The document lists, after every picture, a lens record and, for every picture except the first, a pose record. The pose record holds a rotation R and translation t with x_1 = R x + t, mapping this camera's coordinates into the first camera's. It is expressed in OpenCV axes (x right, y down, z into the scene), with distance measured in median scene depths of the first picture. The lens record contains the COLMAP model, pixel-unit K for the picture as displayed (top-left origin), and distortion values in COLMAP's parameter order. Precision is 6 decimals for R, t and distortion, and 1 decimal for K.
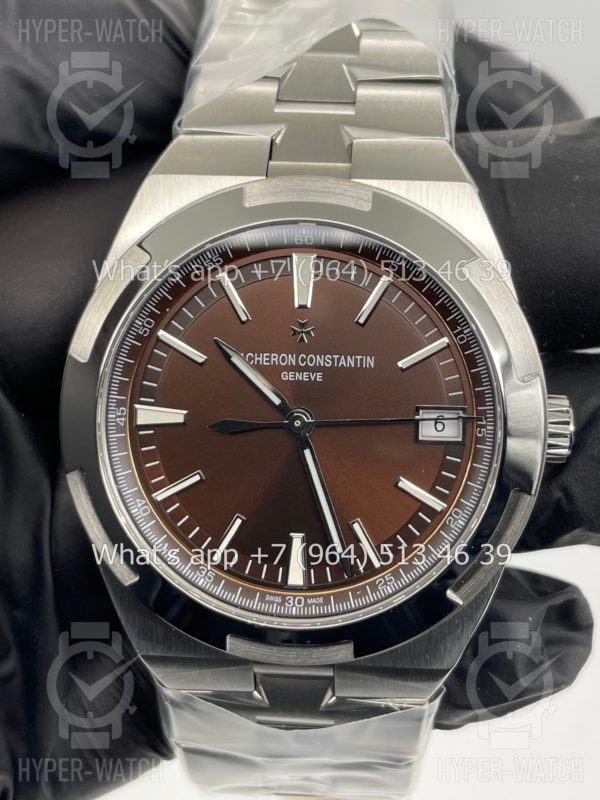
lens RADIAL K [[1279.6, 0, 303.2], [0, 1279.6, 402.6], [0, 0, 1]] dist [0.110673, 0.000000]
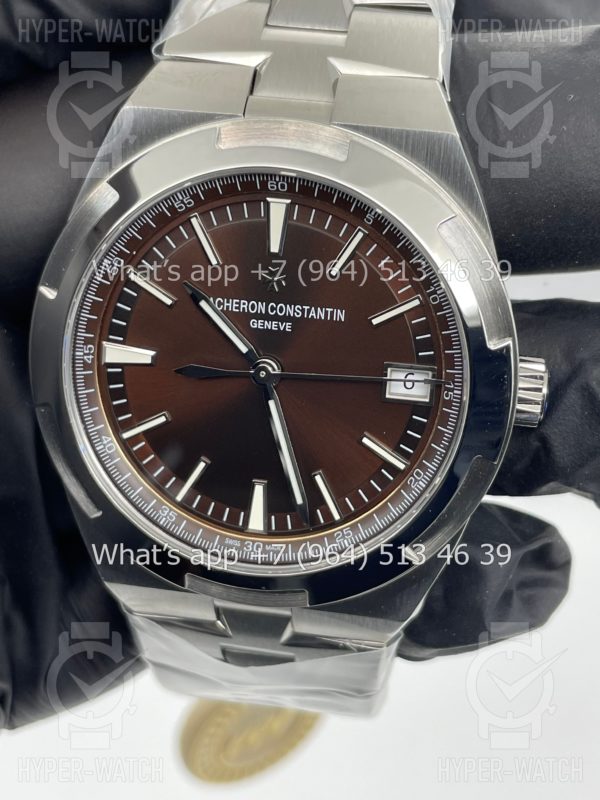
lens RADIAL K [[1279.6, 0, 295.9], [0, 1279.6, 397.8], [0, 0, 1]] dist [0.110673, 0.000000]
pose [[0.995271, 0.062421, -0.074430, 0.094253], [-0.050127, 0.986340, 0.156908, -0.120150], [0.083207, -0.152435, 0.984805, 0.028771]]
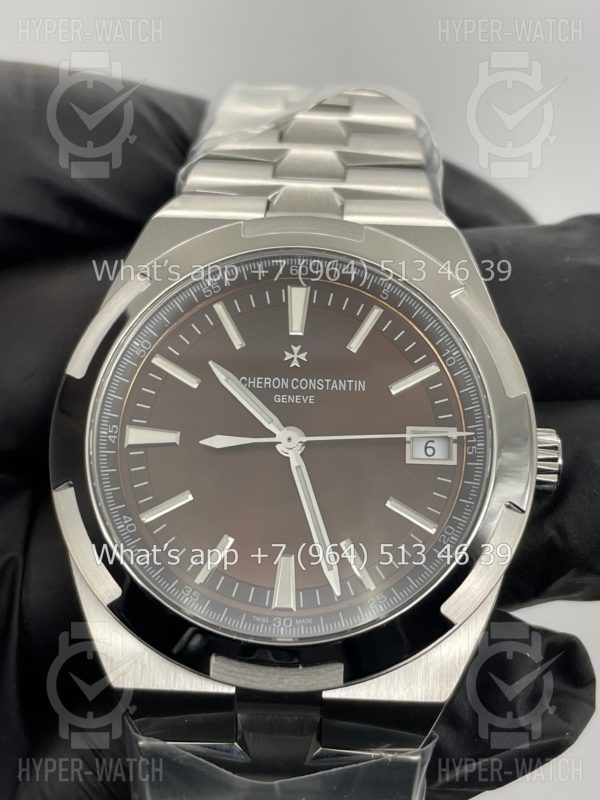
lens RADIAL K [[1279.6, 0, 302.0], [0, 1279.6, 400.6], [0, 0, 1]] dist [0.110673, 0.000000]
pose [[0.999130, 0.026456, 0.032230, -0.027474], [-0.015172, 0.950618, -0.309993, 0.295020], [-0.038840, 0.309235, 0.950192, 0.034875]]
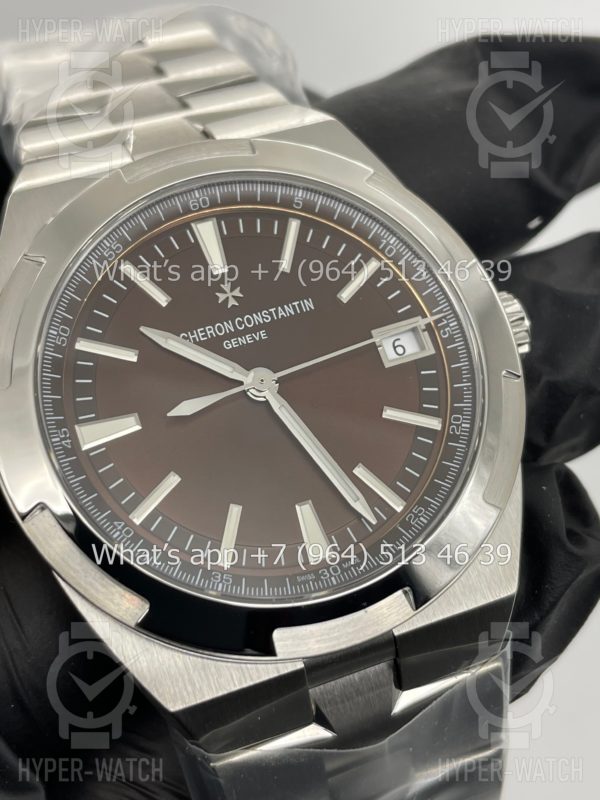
lens RADIAL K [[1279.6, 0, 301.1], [0, 1279.6, 401.7], [0, 0, 1]] dist [0.110673, 0.000000]
pose [[0.909113, -0.276310, 0.311714, -0.260050], [0.365650, 0.887815, -0.279438, 0.286581], [-0.199533, 0.368019, 0.908157, 0.182603]]
